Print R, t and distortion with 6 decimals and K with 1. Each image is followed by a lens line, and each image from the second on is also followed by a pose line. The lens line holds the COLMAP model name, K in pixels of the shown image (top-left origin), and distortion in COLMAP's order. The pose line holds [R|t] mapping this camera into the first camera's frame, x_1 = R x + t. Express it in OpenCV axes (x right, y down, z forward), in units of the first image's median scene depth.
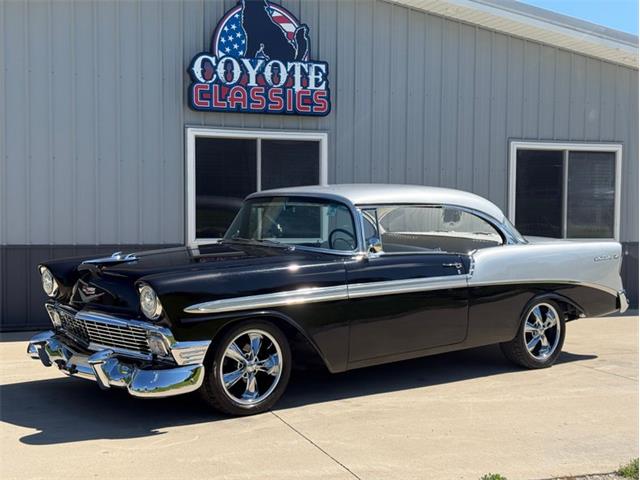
lens RADIAL K [[891.3, 0, 320.0], [0, 891.3, 240.0], [0, 0, 1]] dist [0.170289, -0.058091]
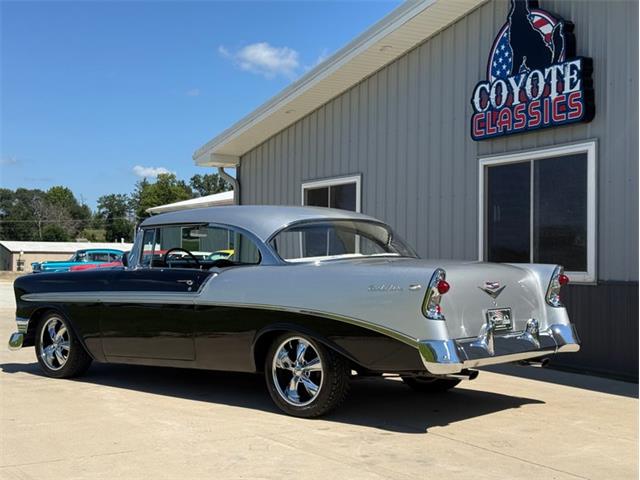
lens RADIAL K [[891.3, 0, 320.0], [0, 891.3, 240.0], [0, 0, 1]] dist [0.170289, -0.058091]
pose [[0.159909, -0.023556, -0.986851, 0.807250], [-0.037712, 0.998840, -0.029953, 0.002628], [0.986411, 0.042006, 0.158835, 0.663074]]
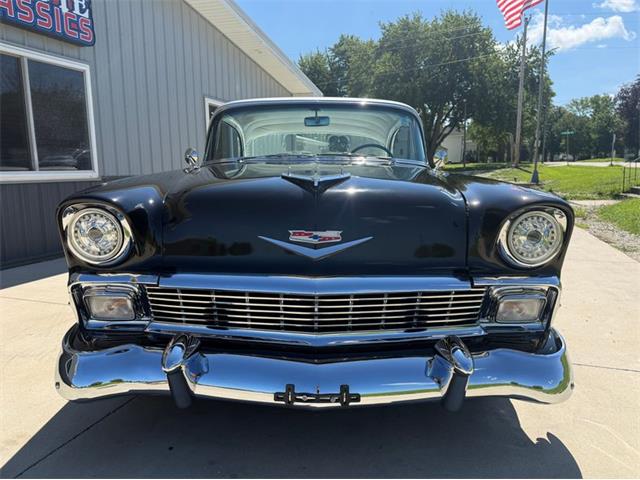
lens RADIAL K [[455.5, 0, 320.0], [0, 455.5, 240.0], [0, 0, 1]] dist [0.003974, -0.004281]
pose [[0.625070, -0.132766, 0.769194, -0.263832], [0.041193, 0.989666, 0.137346, 0.016701], [-0.779481, -0.054166, 0.624080, 0.488335]]
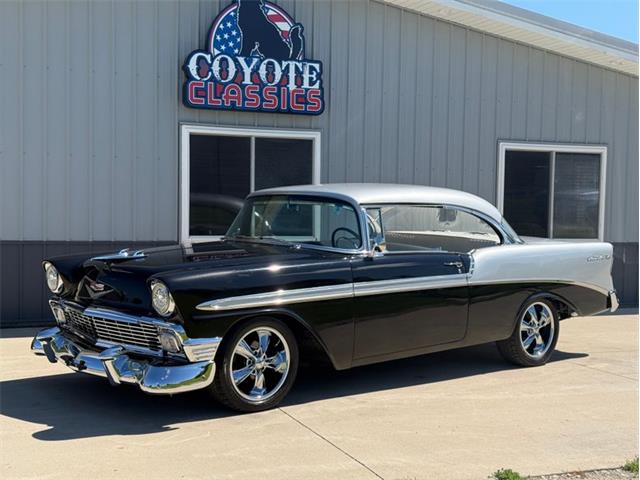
lens RADIAL K [[891.3, 0, 320.0], [0, 891.3, 240.0], [0, 0, 1]] dist [0.170289, -0.058091]
pose [[0.999404, 0.007795, 0.033638, -0.026507], [-0.007880, 0.999966, 0.002377, -0.000375], [-0.033619, -0.002640, 0.999431, -0.005923]]
